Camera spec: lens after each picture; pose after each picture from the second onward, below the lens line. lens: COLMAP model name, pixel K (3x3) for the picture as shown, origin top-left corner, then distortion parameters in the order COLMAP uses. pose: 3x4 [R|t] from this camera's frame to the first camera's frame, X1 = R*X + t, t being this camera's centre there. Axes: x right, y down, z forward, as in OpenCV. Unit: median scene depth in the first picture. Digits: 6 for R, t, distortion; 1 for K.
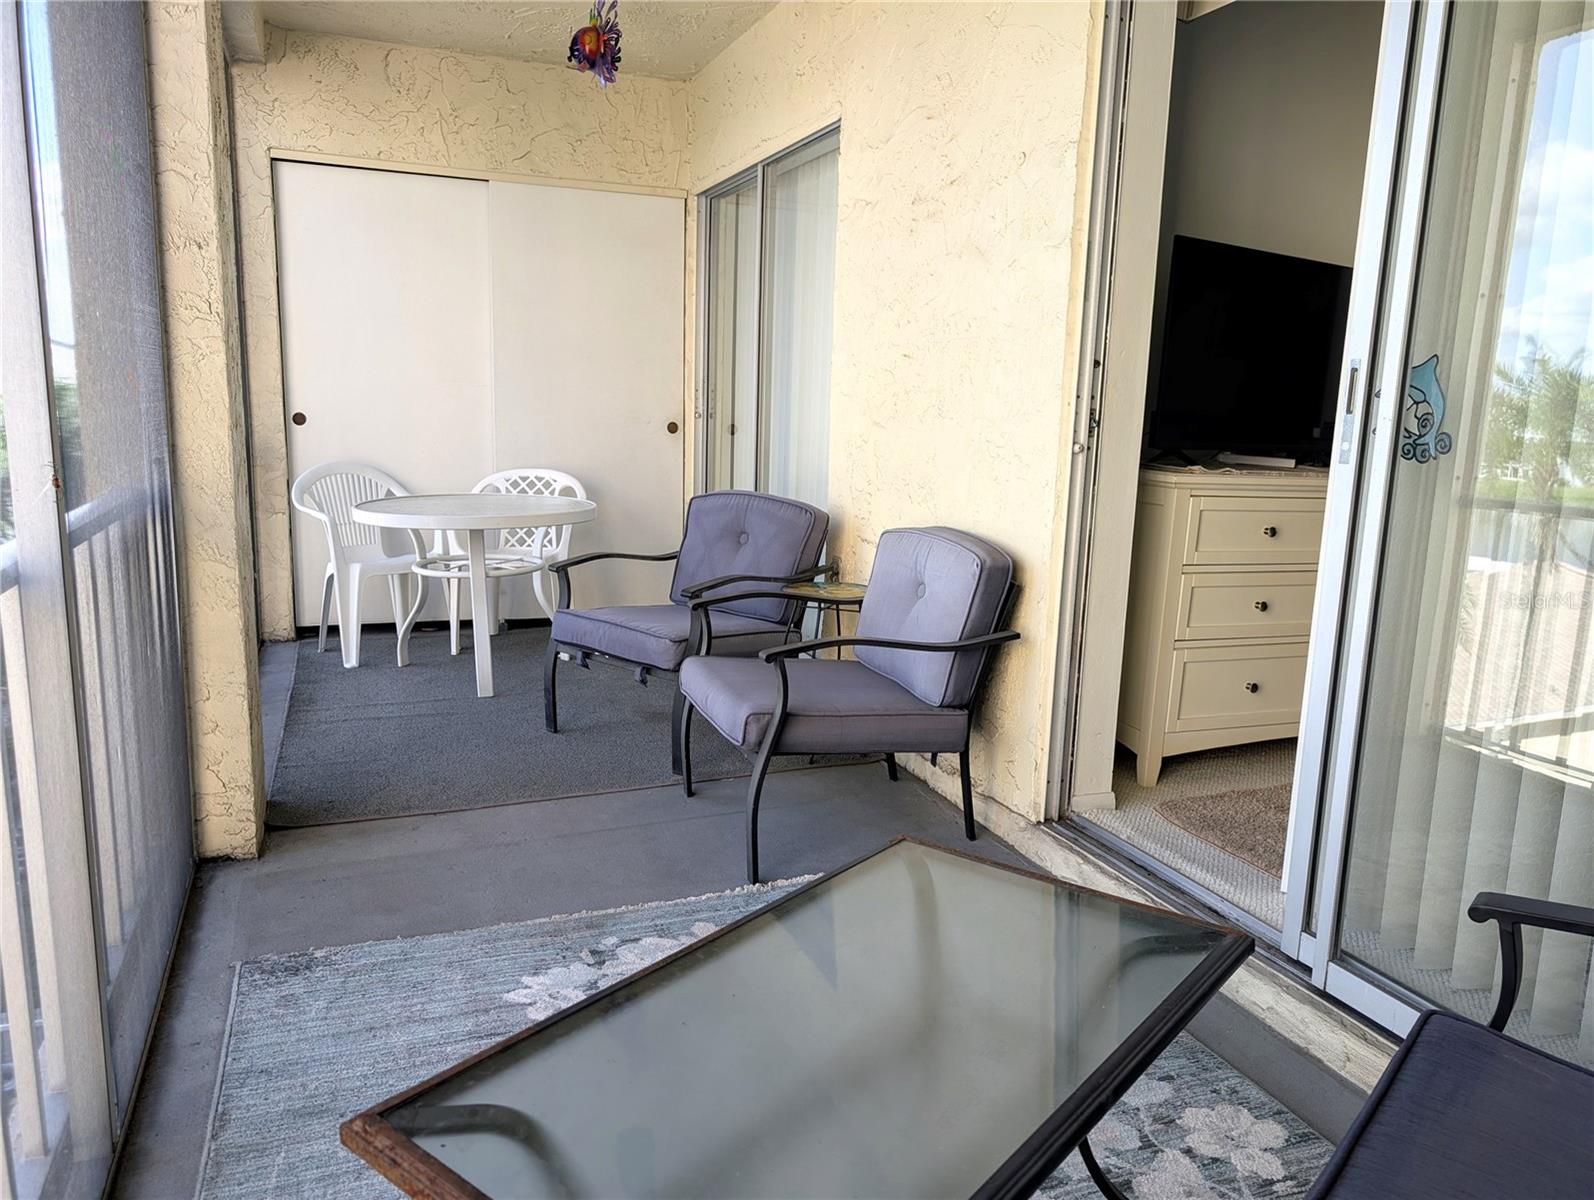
lens RADIAL K [[1159.0, 0, 797.0], [0, 1159.0, 600.0], [0, 0, 1]] dist [0.032494, -0.005798]
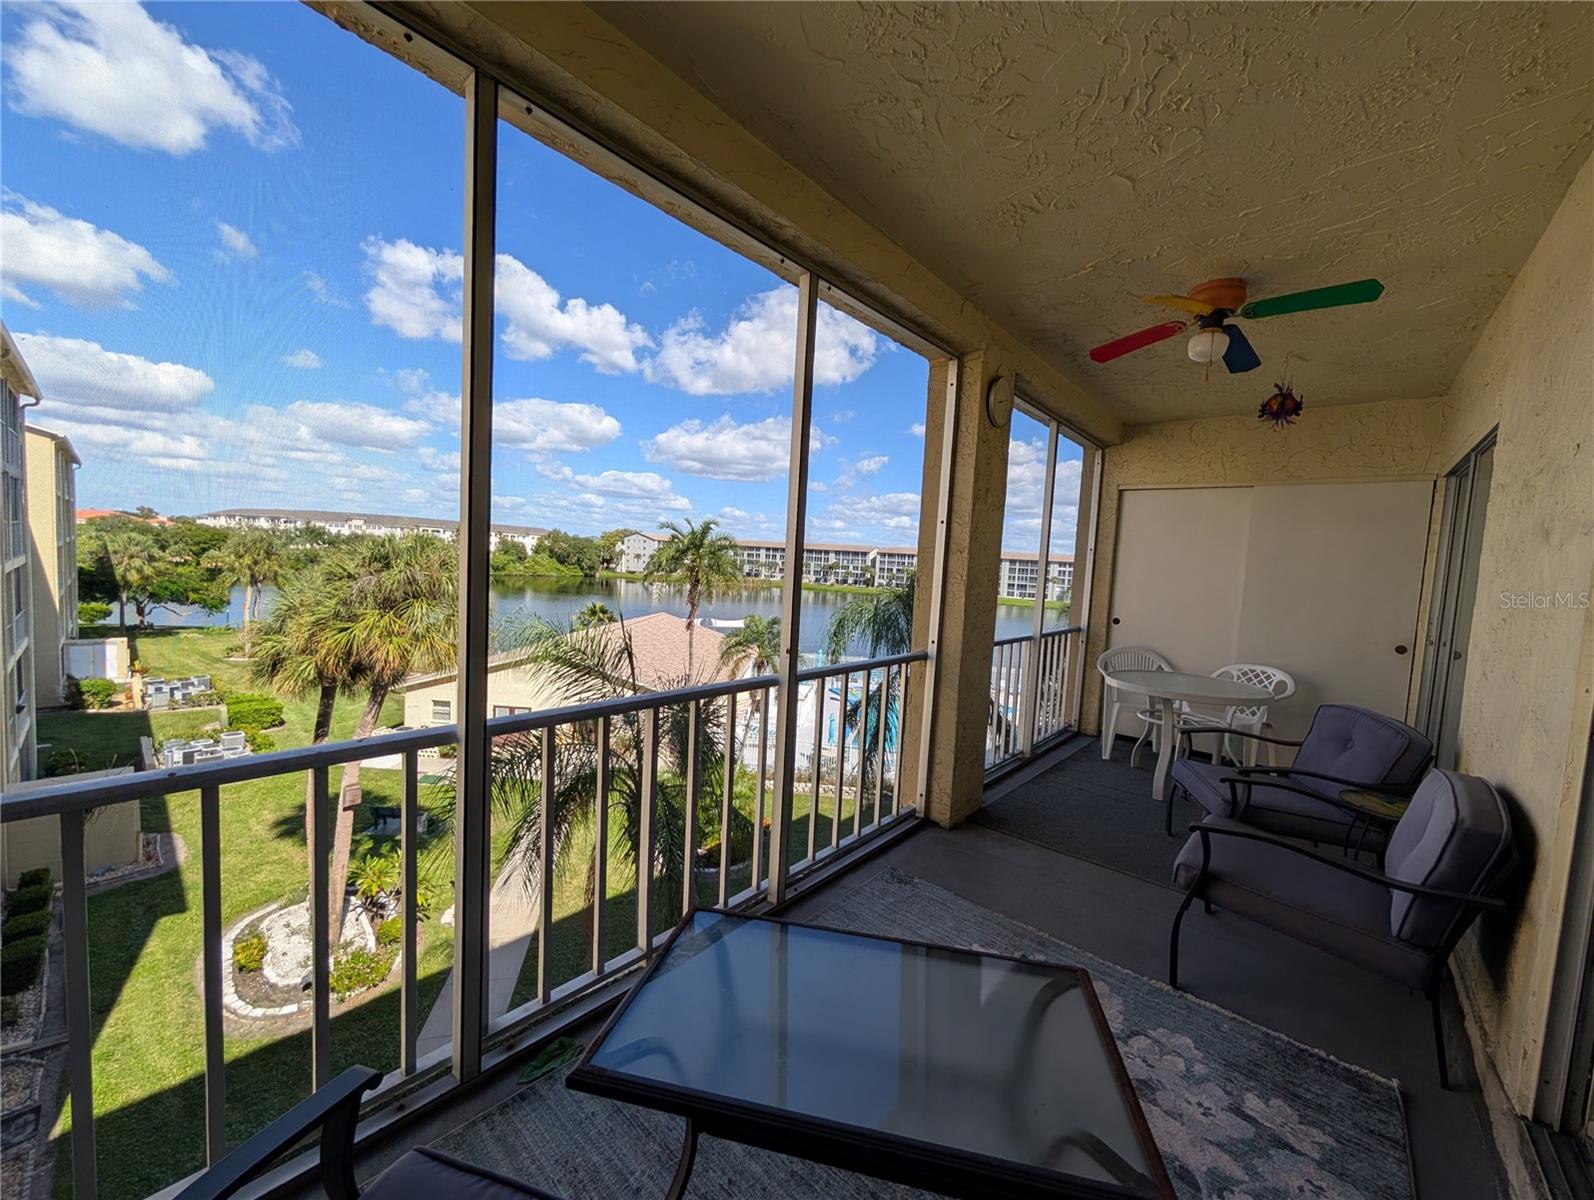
lens RADIAL K [[614.1, 0, 805.6], [0, 614.1, 612.4], [0, 0, 1]] dist [0.019688, 0.000041]
pose [[0.484793, 0.075271, -0.871384, 0.193081], [-0.193488, 0.980835, -0.022921, -0.049218], [0.852959, 0.179715, 0.490066, 0.084388]]
